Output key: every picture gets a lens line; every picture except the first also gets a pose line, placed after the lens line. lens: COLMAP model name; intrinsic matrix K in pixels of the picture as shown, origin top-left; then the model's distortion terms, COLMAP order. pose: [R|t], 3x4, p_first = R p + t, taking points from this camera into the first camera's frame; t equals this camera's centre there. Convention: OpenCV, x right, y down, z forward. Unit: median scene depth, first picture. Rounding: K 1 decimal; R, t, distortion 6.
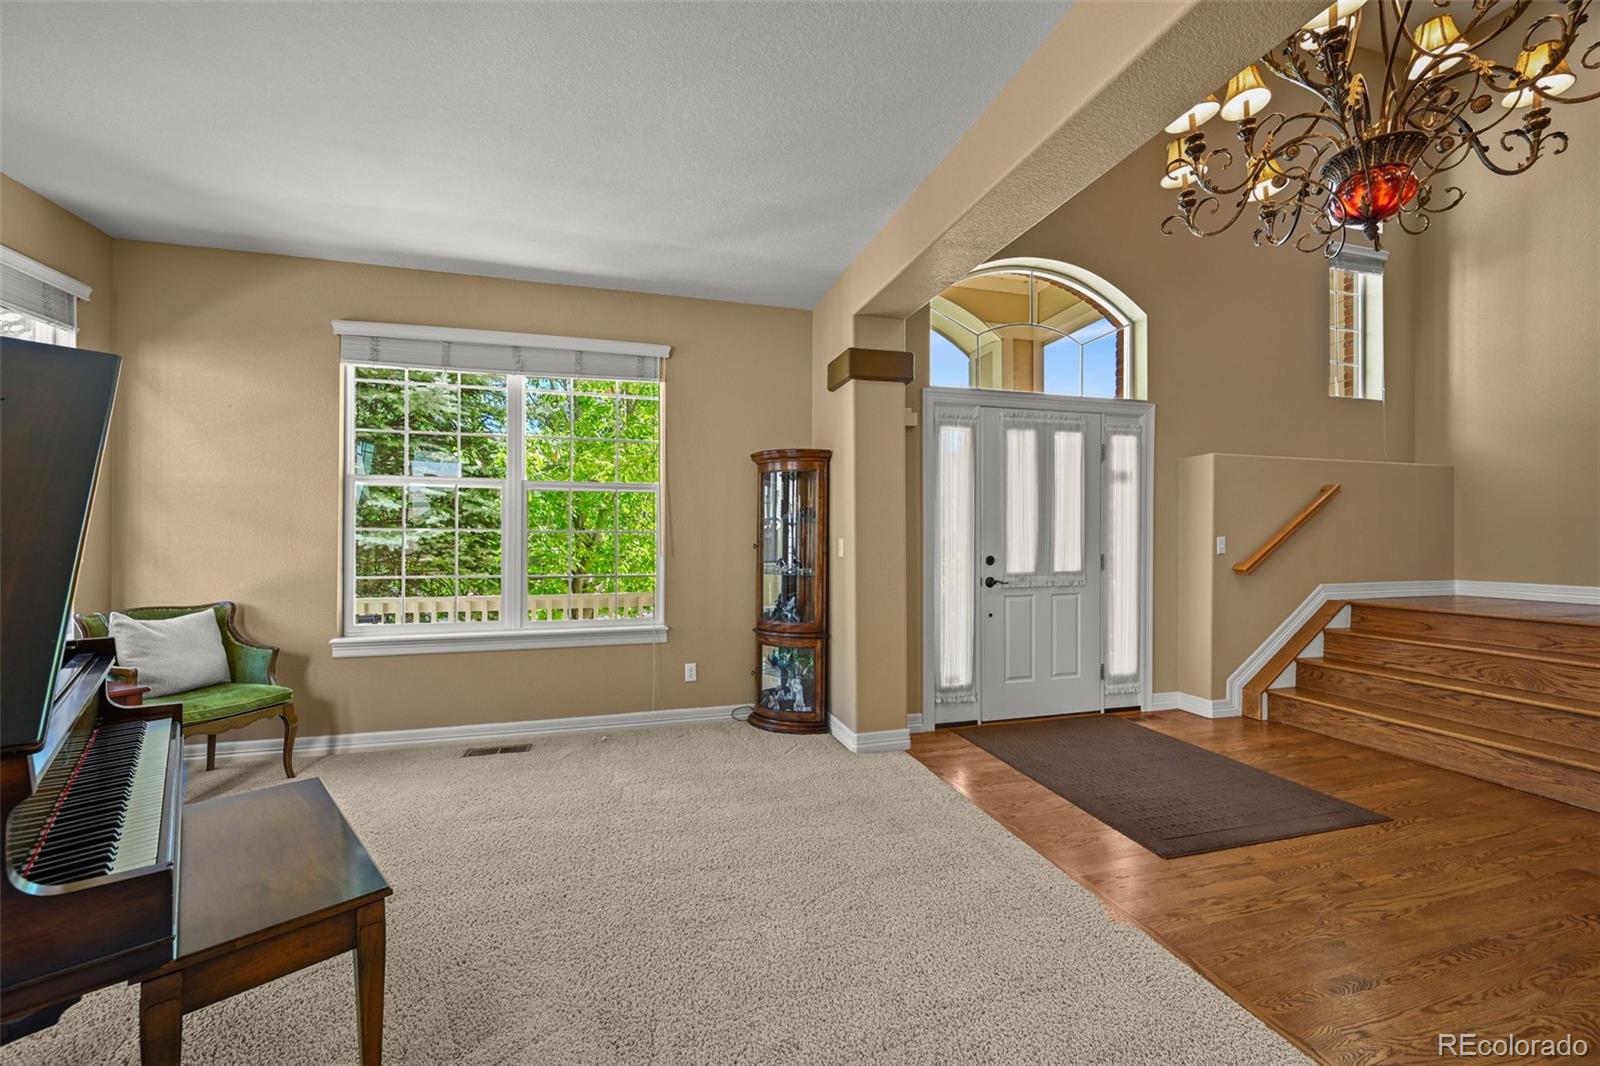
lens RADIAL K [[626.8, 0, 799.8], [0, 626.8, 532.4], [0, 0, 1]] dist [-0.001663, -0.000065]
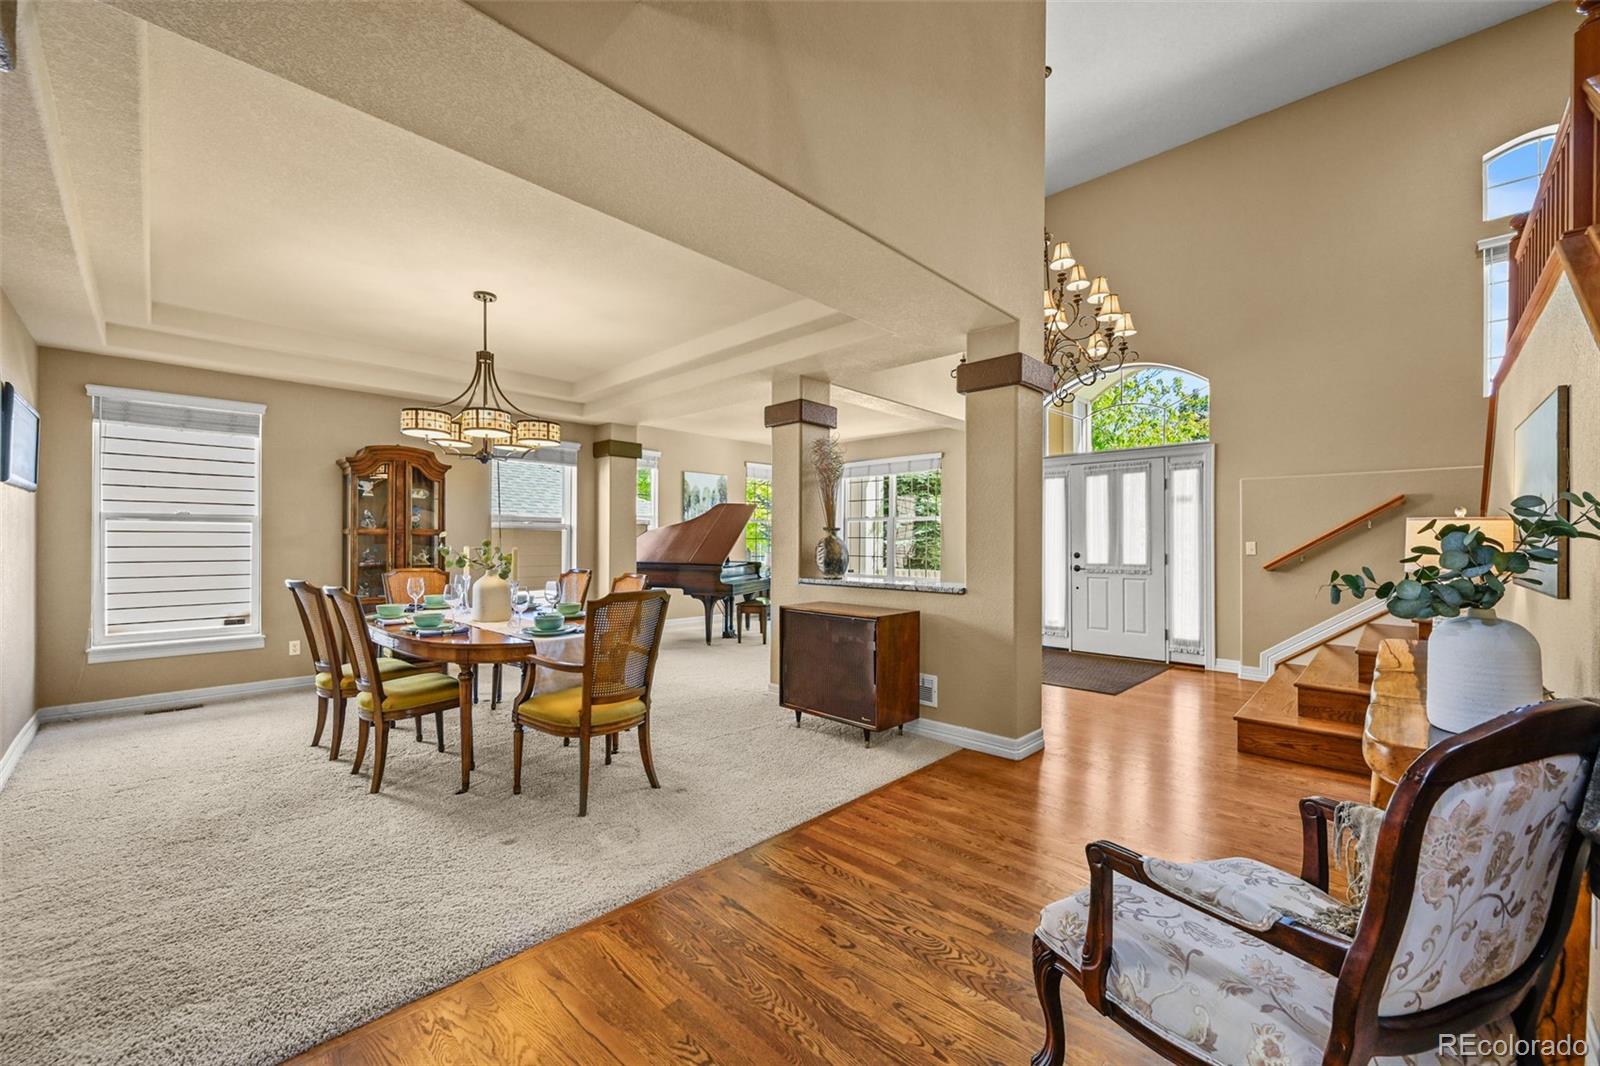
lens RADIAL K [[626.8, 0, 800.1], [0, 626.8, 538.0], [0, 0, 1]] dist [-0.001663, -0.000065]
pose [[0.498105, -0.002780, -0.867112, 1.343920], [0.000458, 0.999996, -0.002943, 0.002828], [0.867116, 0.001069, 0.498104, -0.468451]]
